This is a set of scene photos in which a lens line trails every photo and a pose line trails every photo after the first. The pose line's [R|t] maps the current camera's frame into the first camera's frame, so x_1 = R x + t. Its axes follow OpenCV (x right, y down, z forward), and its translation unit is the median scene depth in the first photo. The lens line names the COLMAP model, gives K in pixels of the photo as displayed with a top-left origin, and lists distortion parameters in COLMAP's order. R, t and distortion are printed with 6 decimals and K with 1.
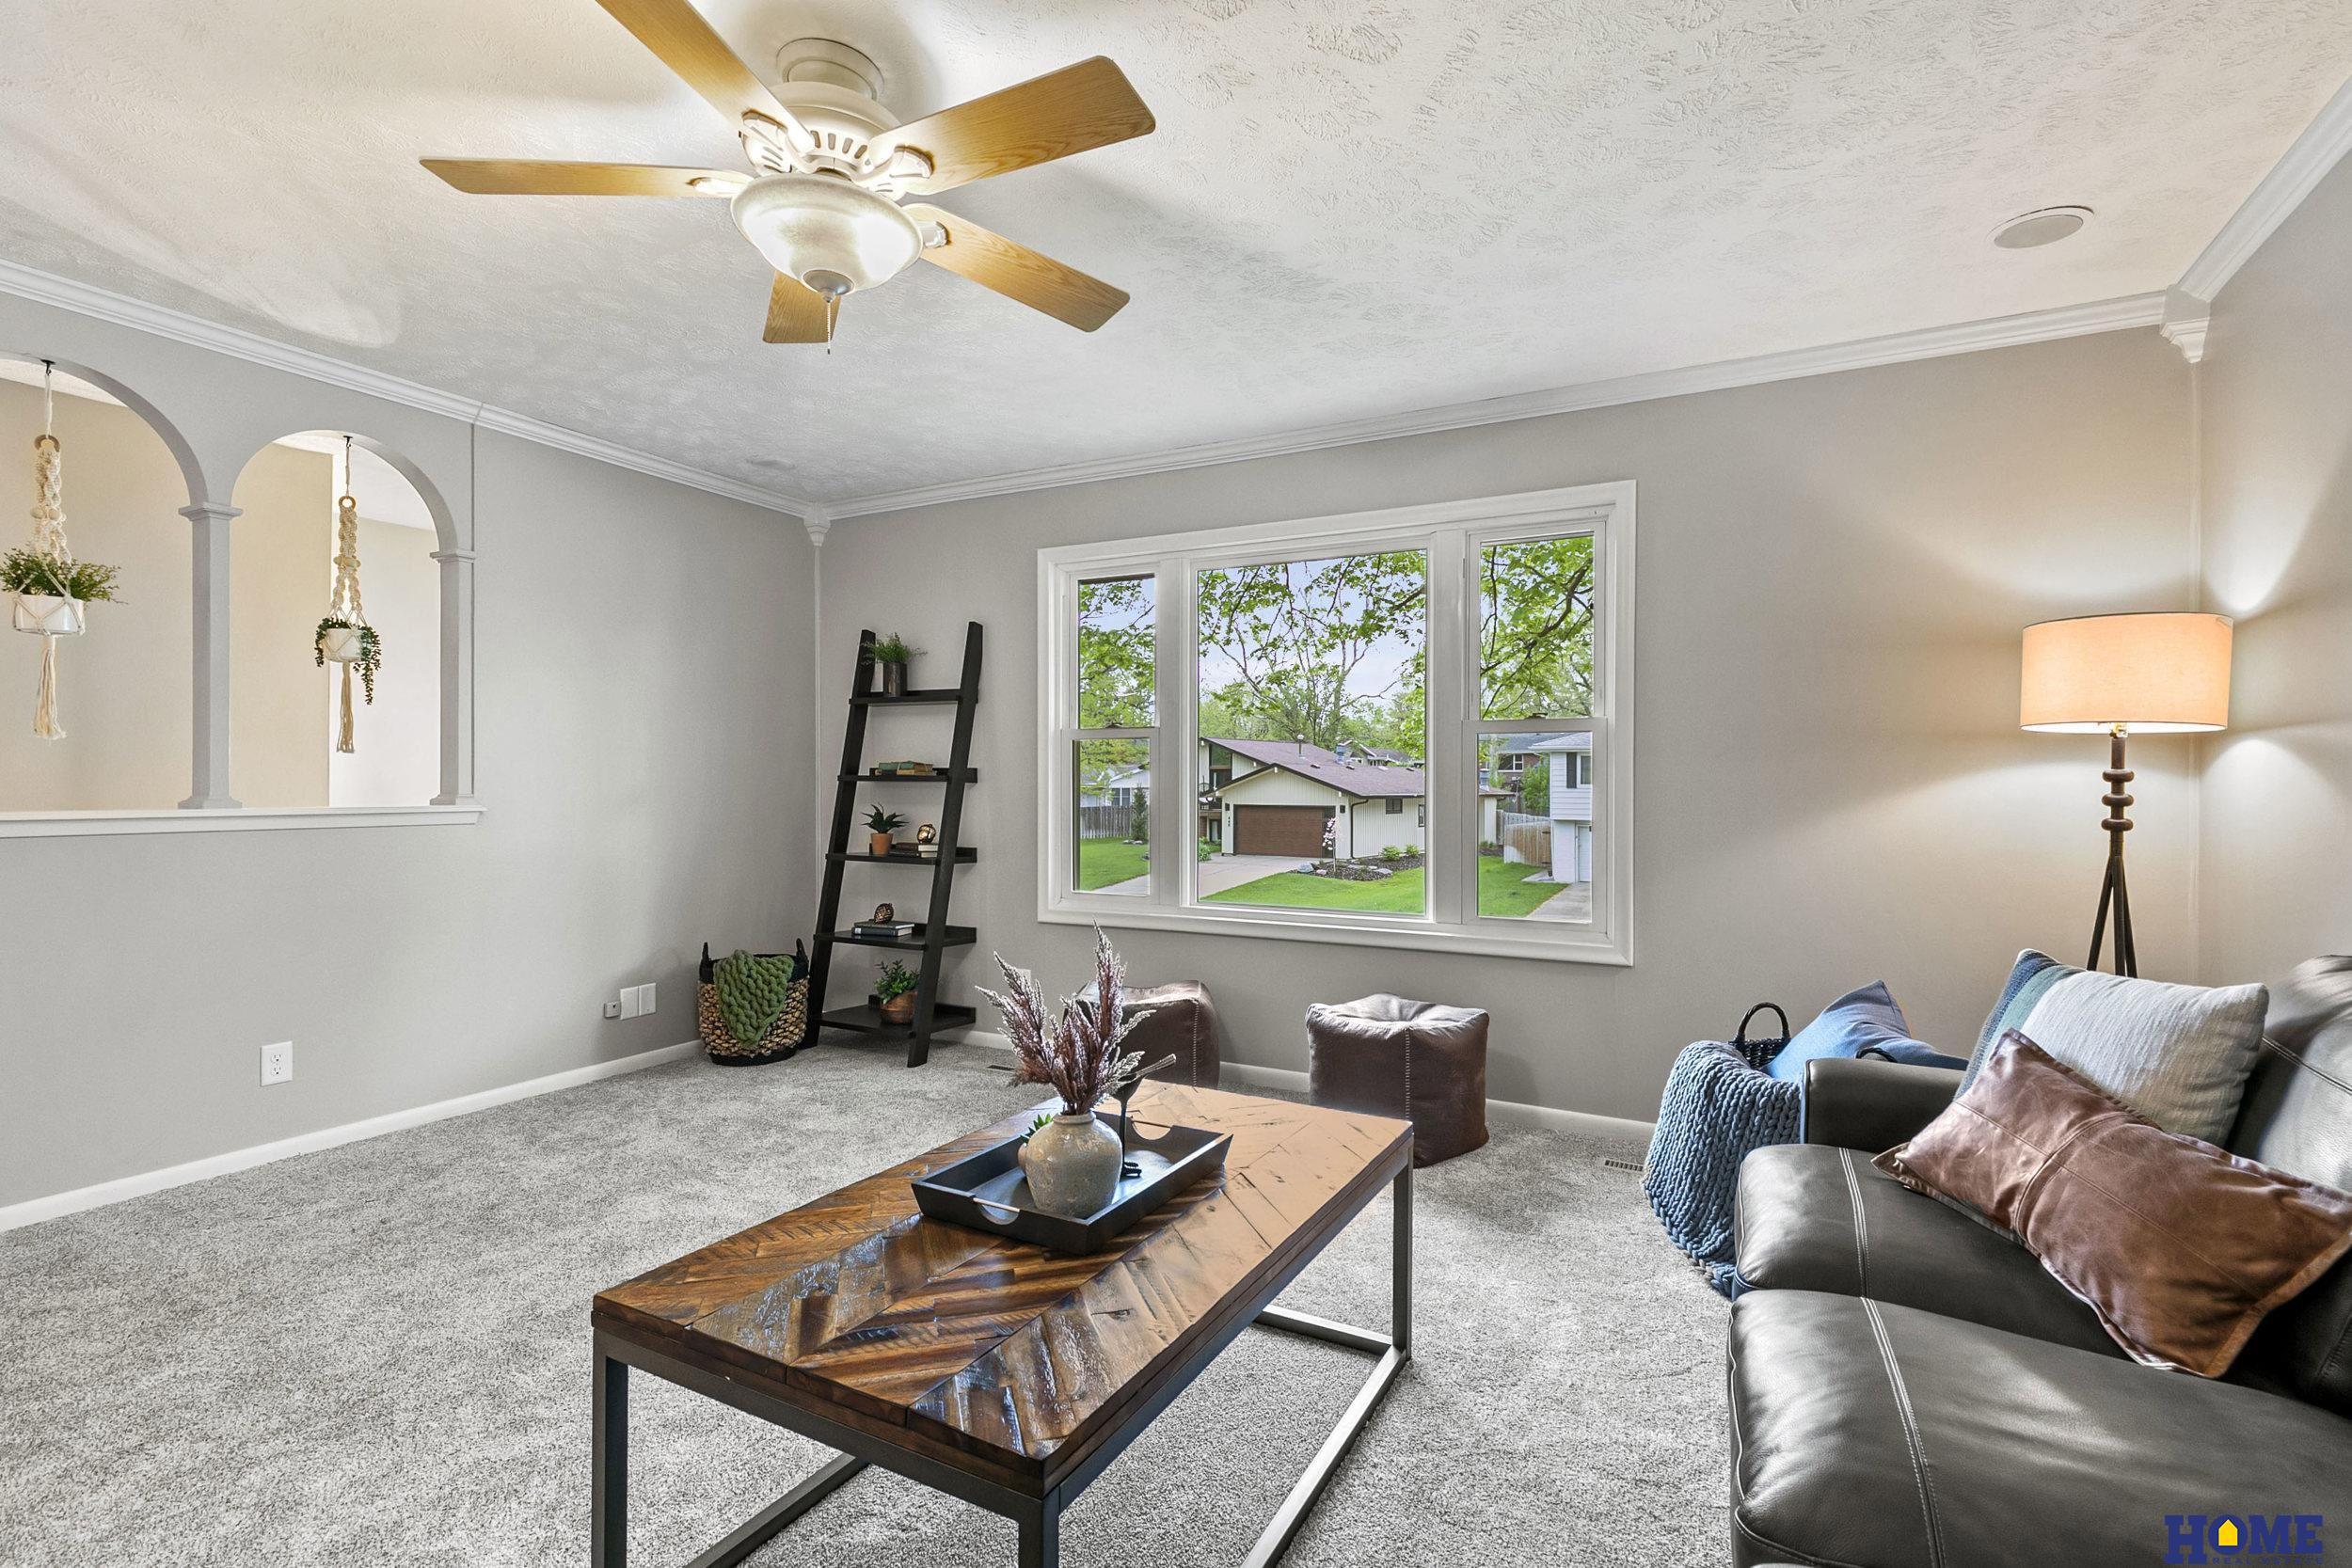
lens RADIAL K [[1097.4, 0, 1176.0], [0, 1097.4, 784.0], [0, 0, 1]] dist [0.005157, -0.000013]
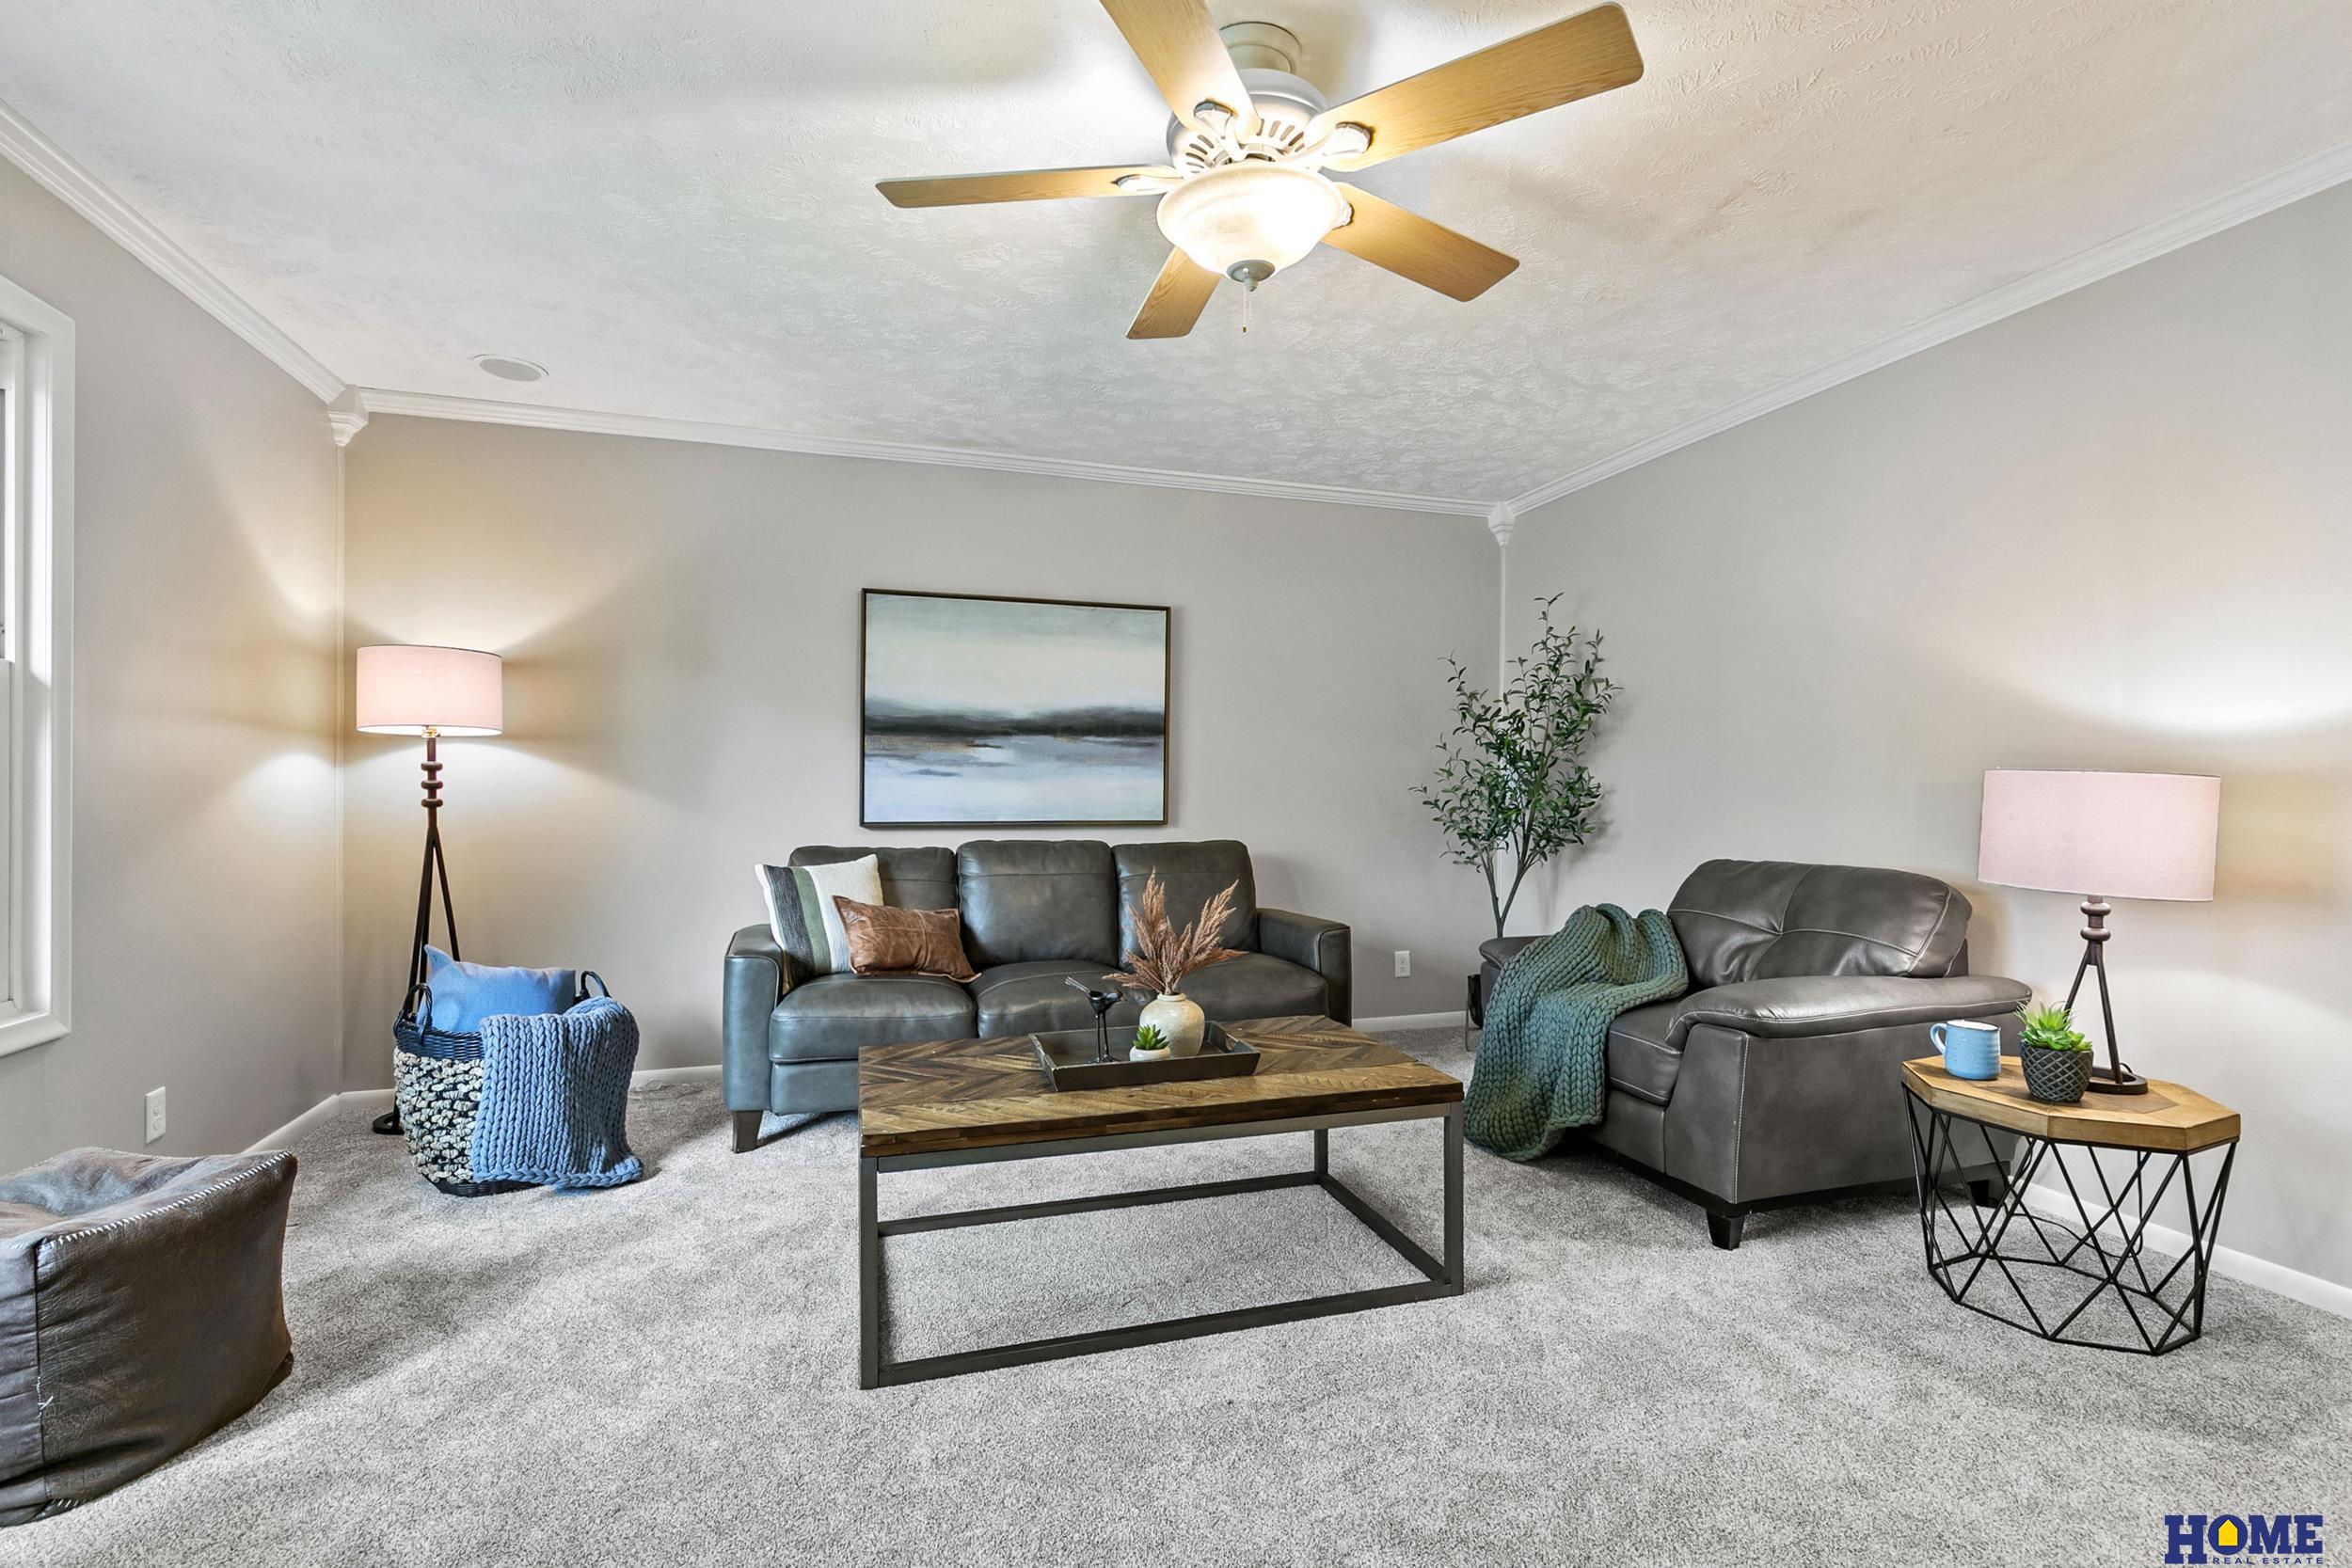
lens RADIAL K [[1070.2, 0, 1193.5], [0, 1070.2, 789.1], [0, 0, 1]] dist [0.007333, 0.000213]
pose [[-0.726560, -0.005255, 0.687083, -0.637250], [-0.004409, 0.999986, 0.002987, 0.010864], [-0.687089, -0.000859, -0.726573, 1.166214]]
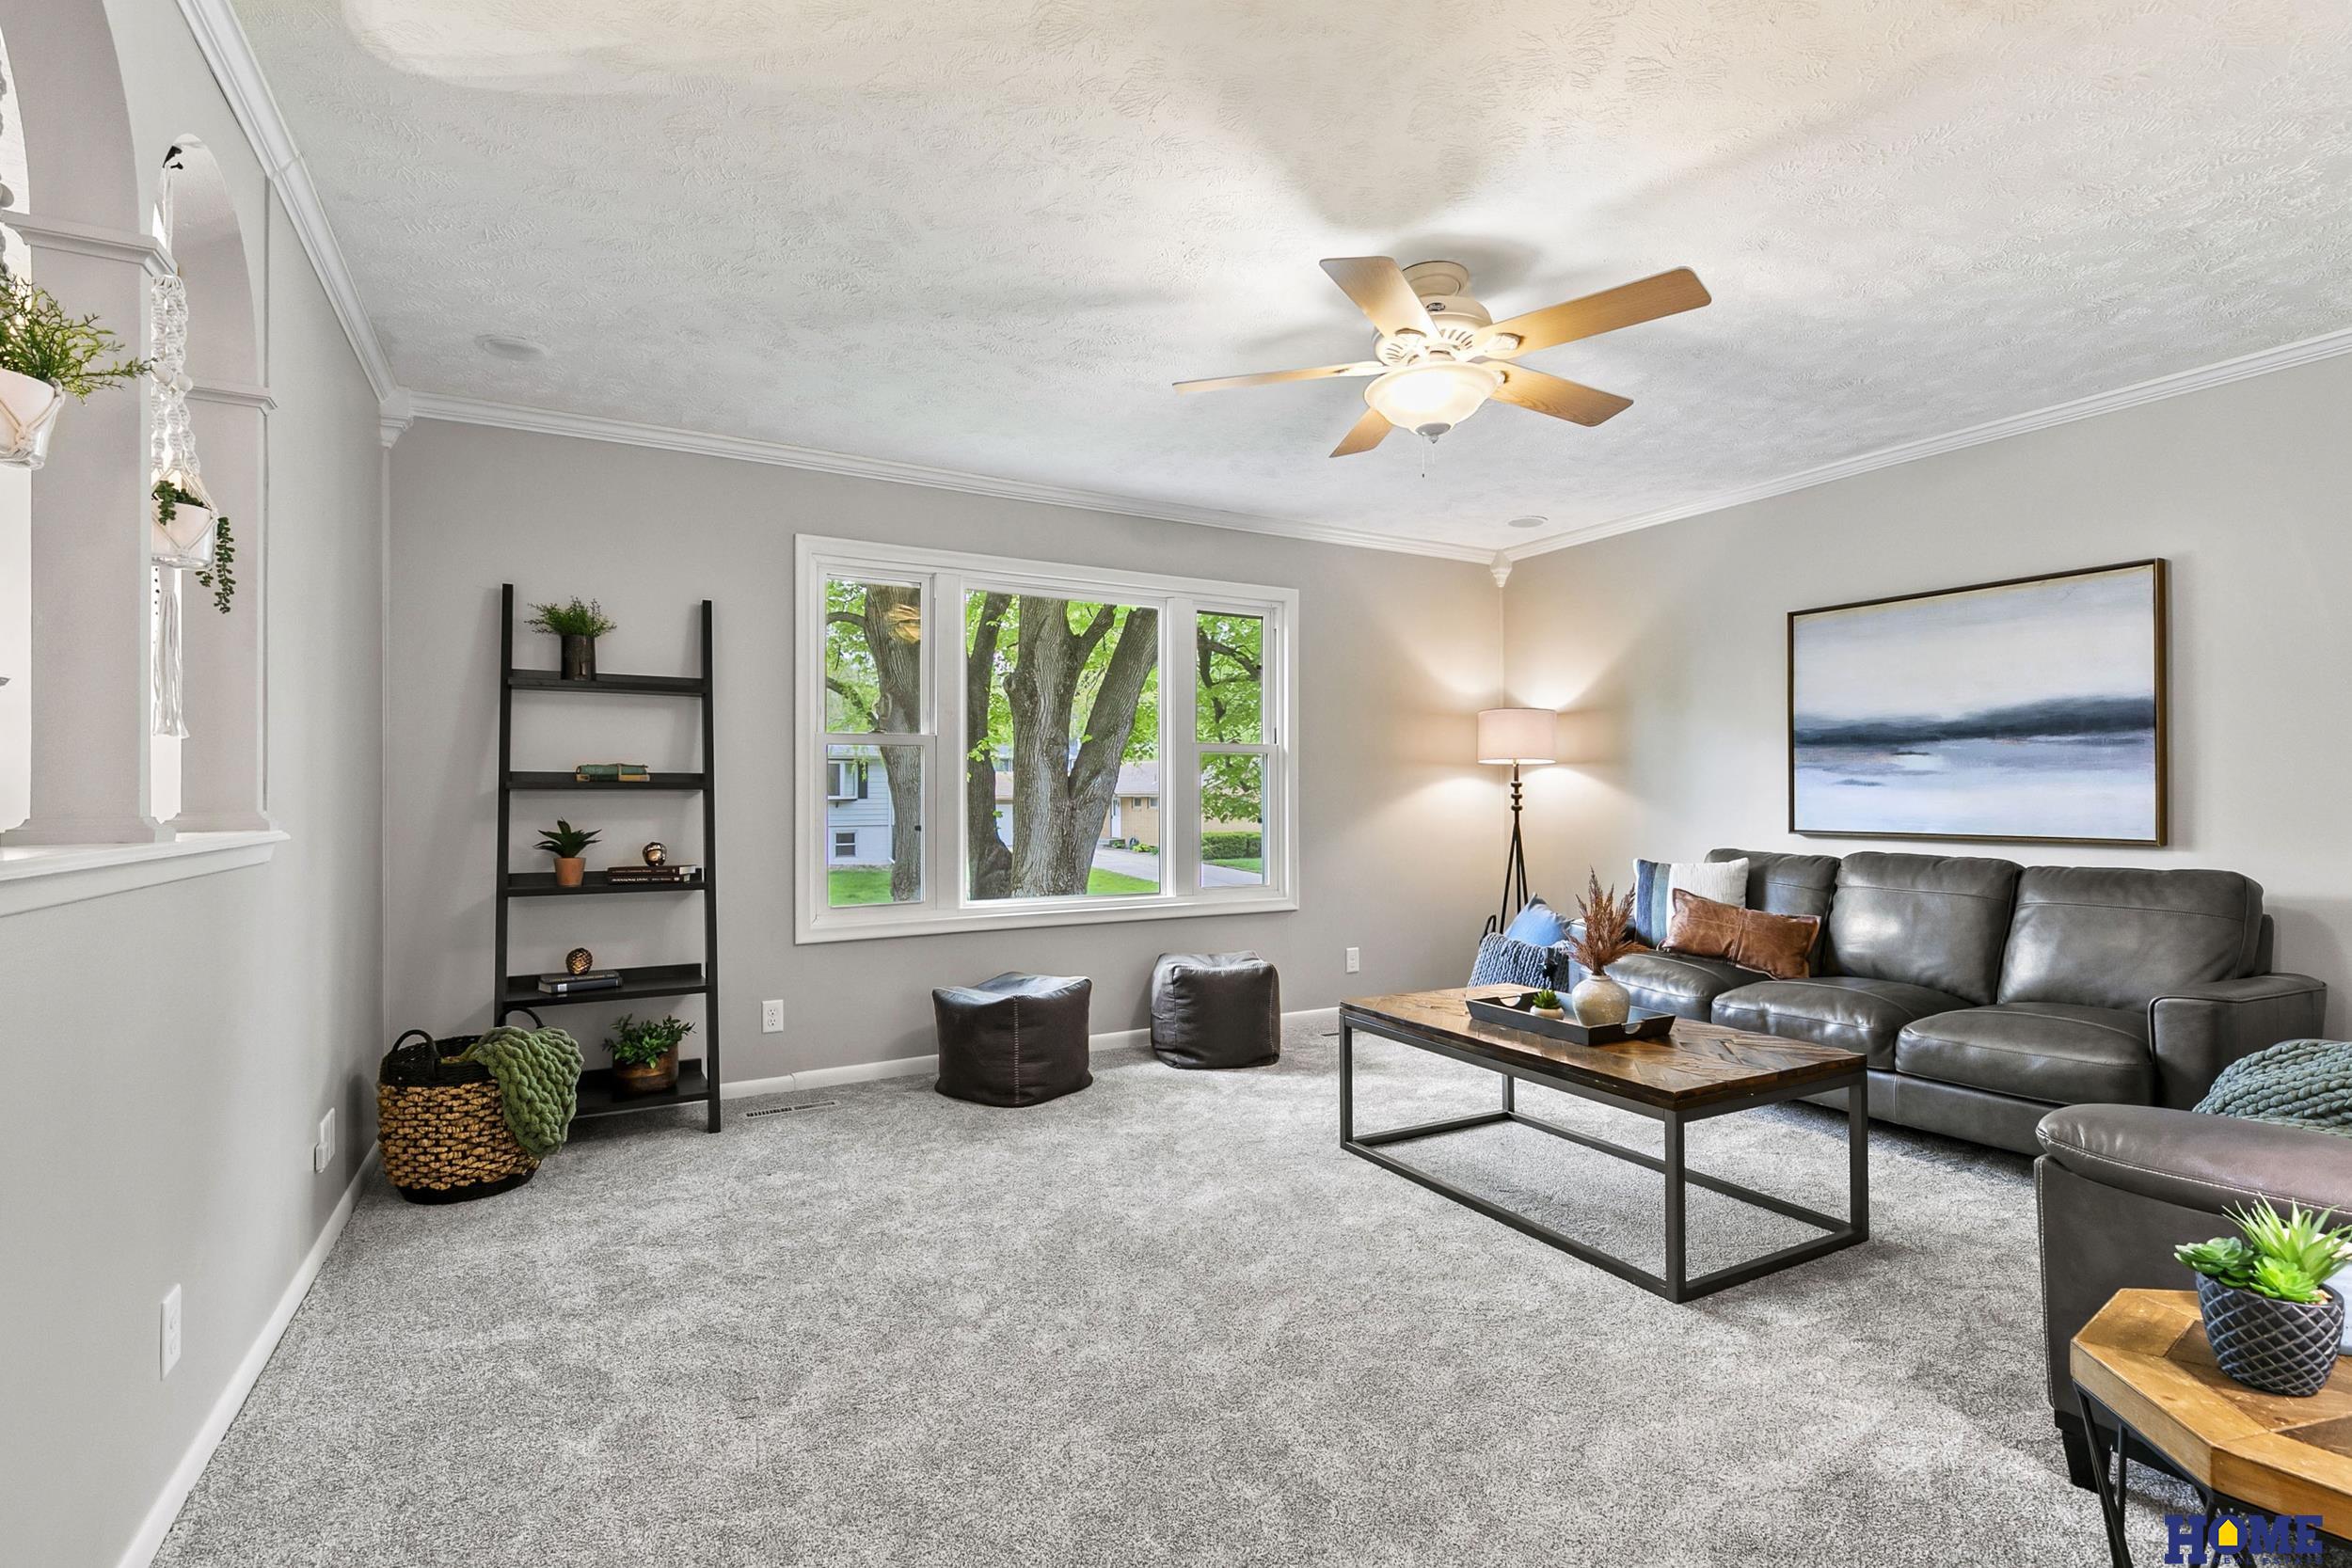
lens RADIAL K [[1118.8, 0, 1211.8], [0, 1118.8, 782.3], [0, 0, 1]] dist [0.002210, -0.000012]
pose [[0.524344, 0.003597, 0.851499, -1.116153], [0.004963, 0.999961, -0.007280, 0.001269], [-0.851492, 0.008043, 0.524306, 0.336366]]
